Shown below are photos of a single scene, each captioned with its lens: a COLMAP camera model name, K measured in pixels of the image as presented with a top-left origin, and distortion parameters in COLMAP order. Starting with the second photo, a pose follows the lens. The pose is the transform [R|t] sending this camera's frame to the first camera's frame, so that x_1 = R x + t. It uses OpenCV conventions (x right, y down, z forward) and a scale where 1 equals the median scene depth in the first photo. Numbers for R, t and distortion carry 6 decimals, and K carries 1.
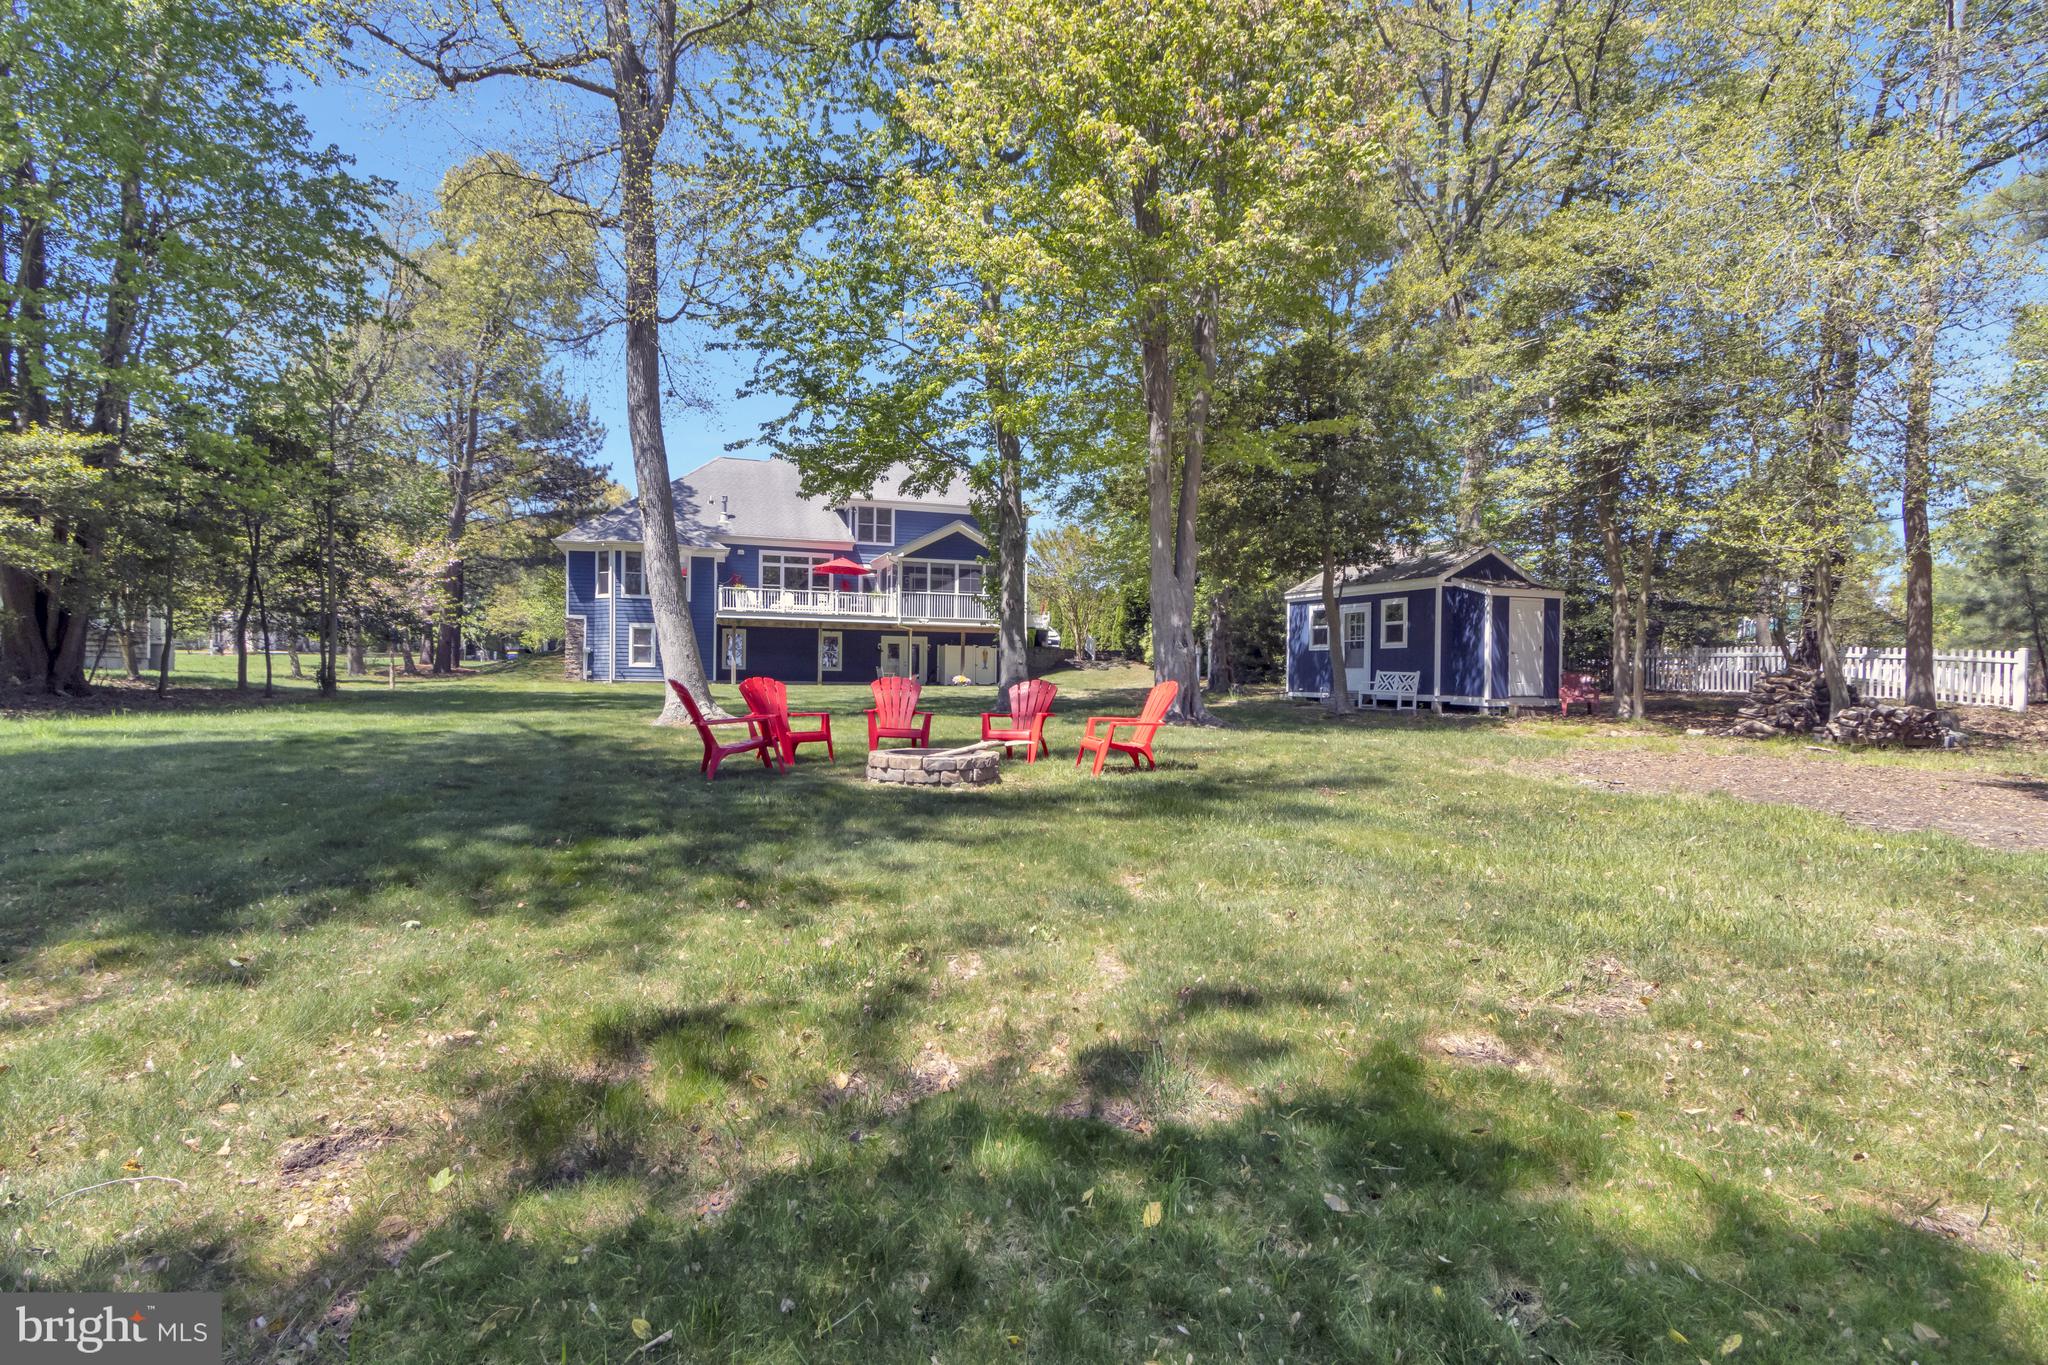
lens RADIAL K [[936.8, 0, 1019.3], [0, 936.8, 672.1], [0, 0, 1]] dist [0.001221, 0.000417]
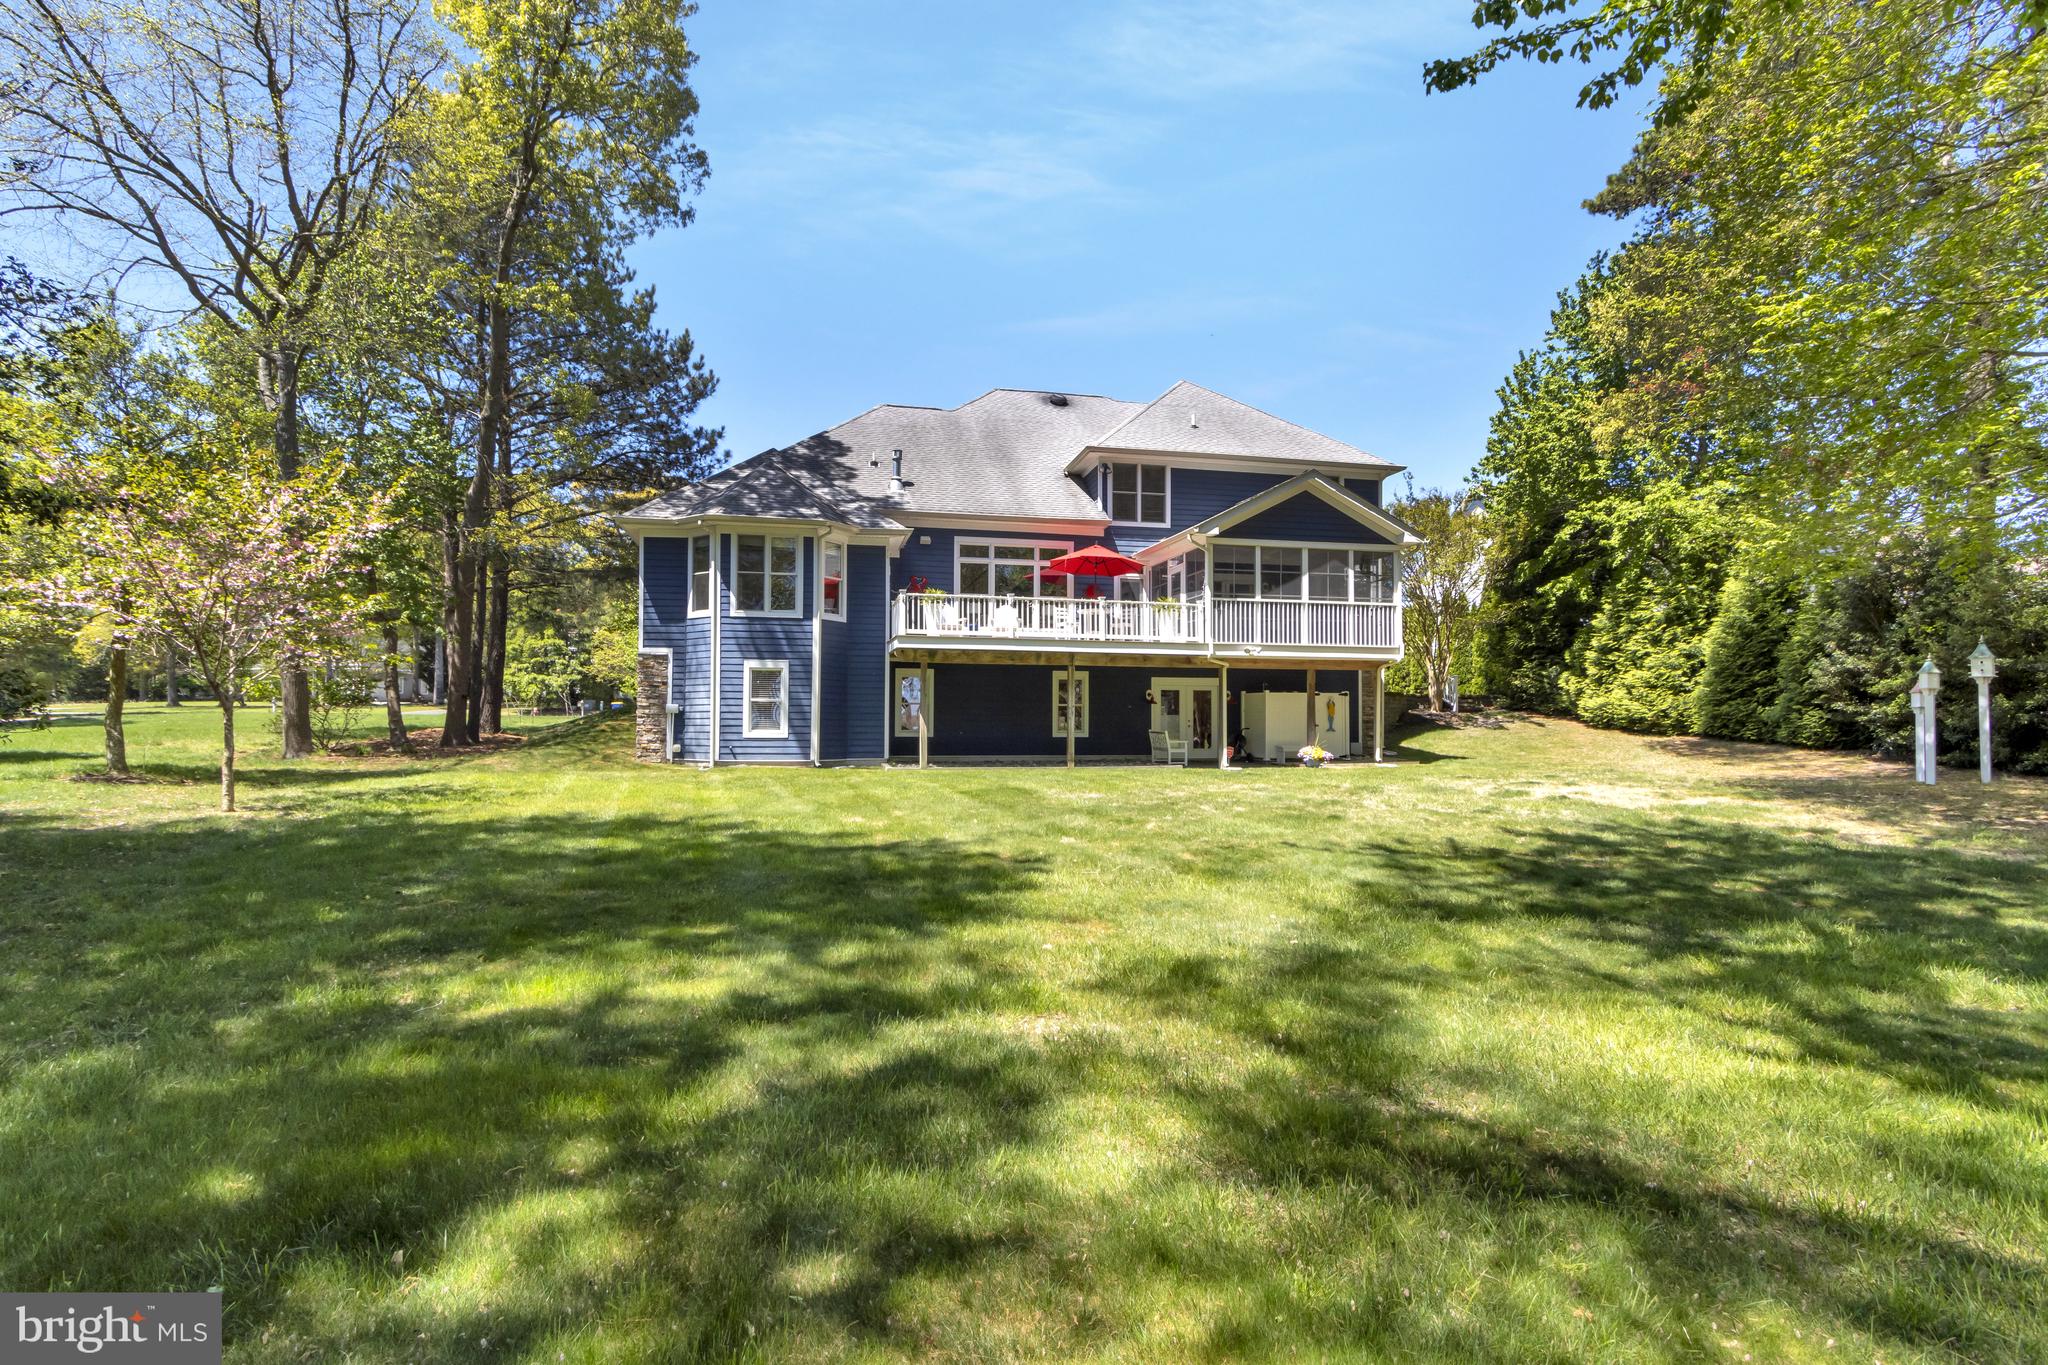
lens RADIAL K [[936.8, 0, 1027.4], [0, 936.8, 689.5], [0, 0, 1]] dist [0.001221, 0.000417]
pose [[0.993508, -0.010556, -0.113275, -0.166658], [0.007671, 0.999636, -0.025875, -0.016814], [0.113507, 0.024838, 0.993227, 0.419094]]
